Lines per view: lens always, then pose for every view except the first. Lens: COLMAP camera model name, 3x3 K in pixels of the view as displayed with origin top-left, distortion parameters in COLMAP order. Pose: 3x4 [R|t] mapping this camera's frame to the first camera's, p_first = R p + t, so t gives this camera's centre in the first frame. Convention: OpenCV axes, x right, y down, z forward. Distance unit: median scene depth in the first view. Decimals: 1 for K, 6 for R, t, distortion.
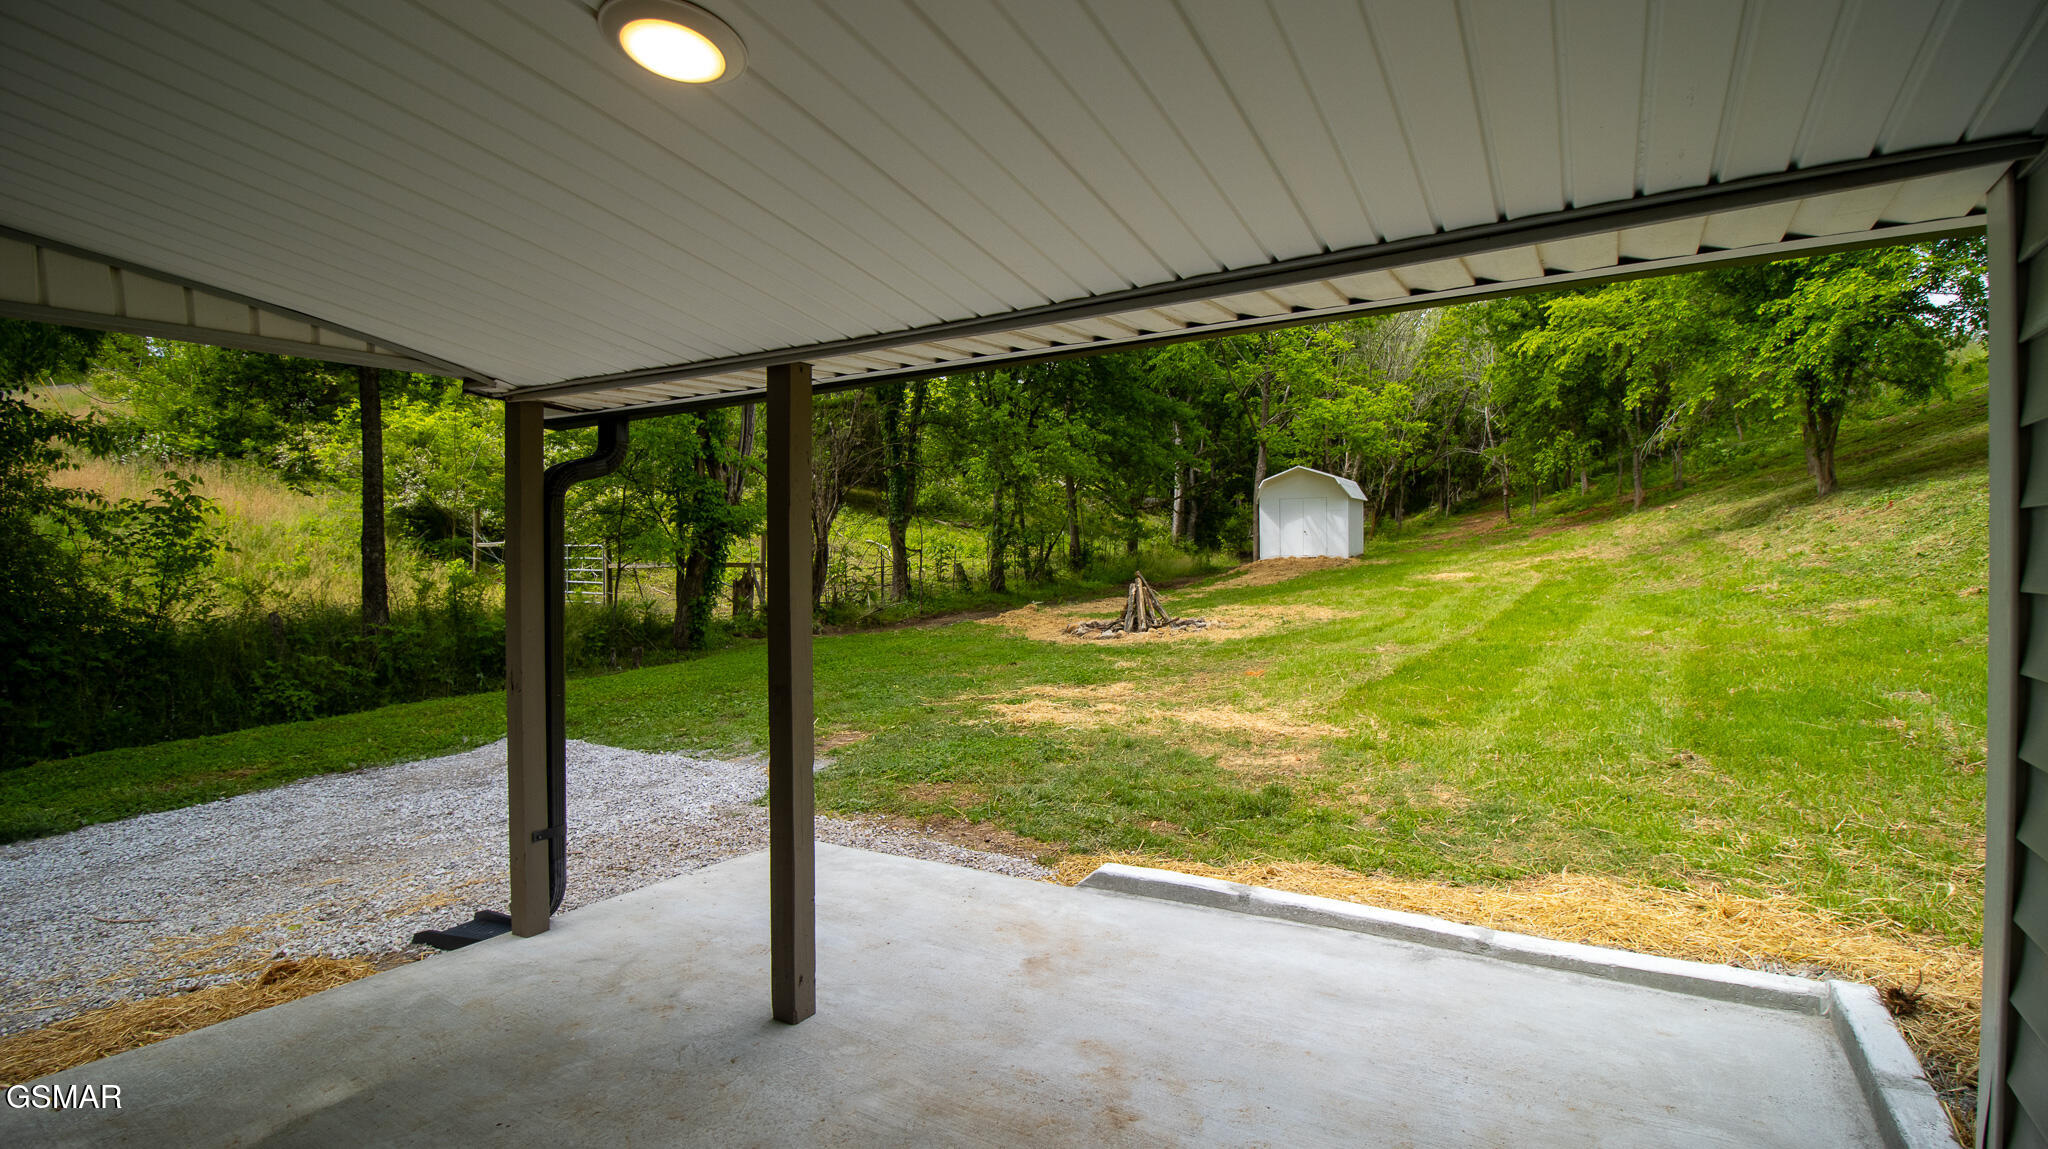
lens RADIAL K [[1000.2, 0, 1024.0], [0, 1000.2, 574.5], [0, 0, 1]] dist [-0.000910, -0.000028]
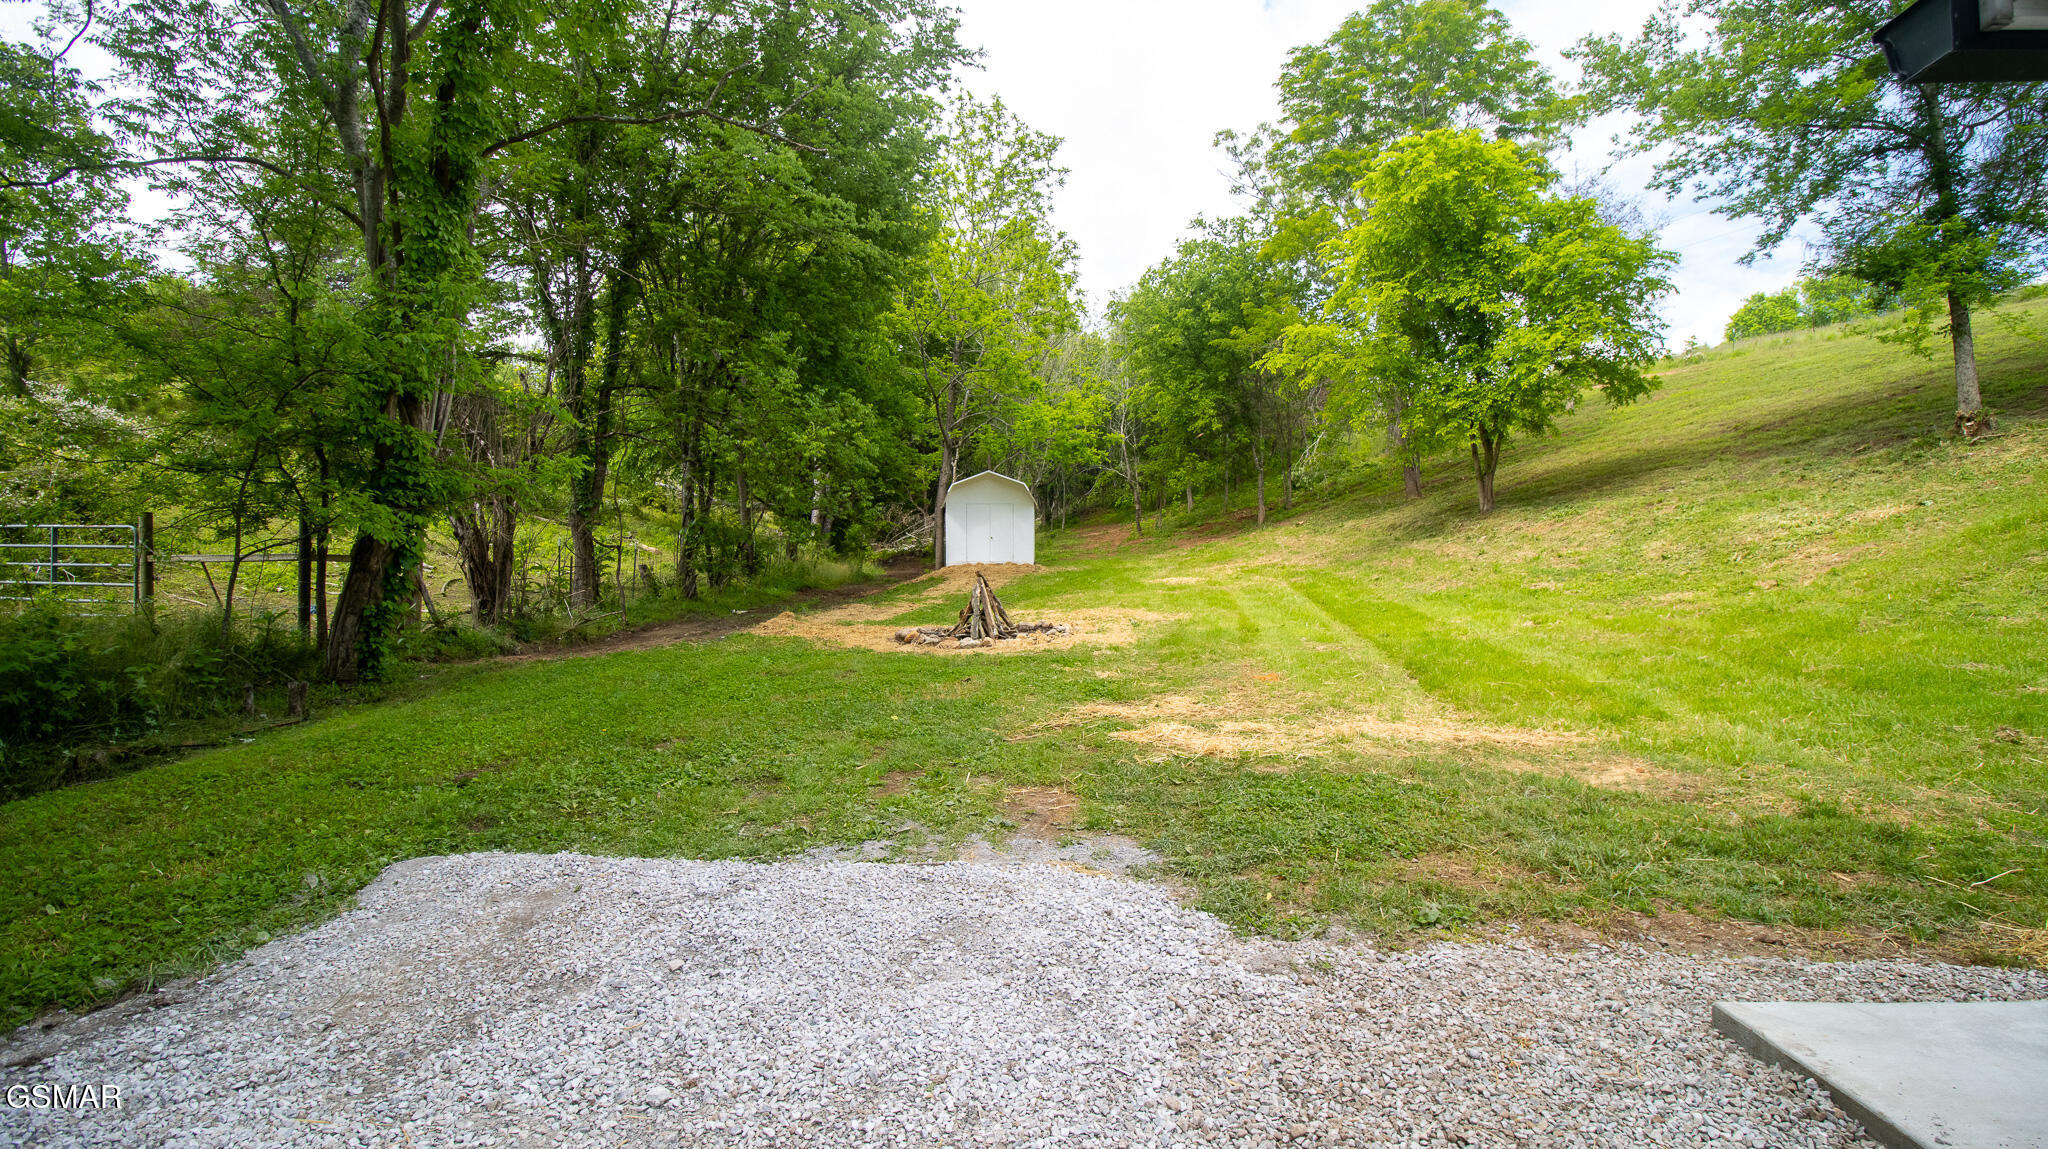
lens RADIAL K [[1000.2, 0, 1024.0], [0, 1000.2, 574.5], [0, 0, 1]] dist [-0.000910, -0.000028]
pose [[0.884459, 0.006352, 0.466575, -0.184891], [0.000682, 0.999889, -0.014905, 0.009807], [-0.466617, 0.013500, 0.884356, 0.143776]]
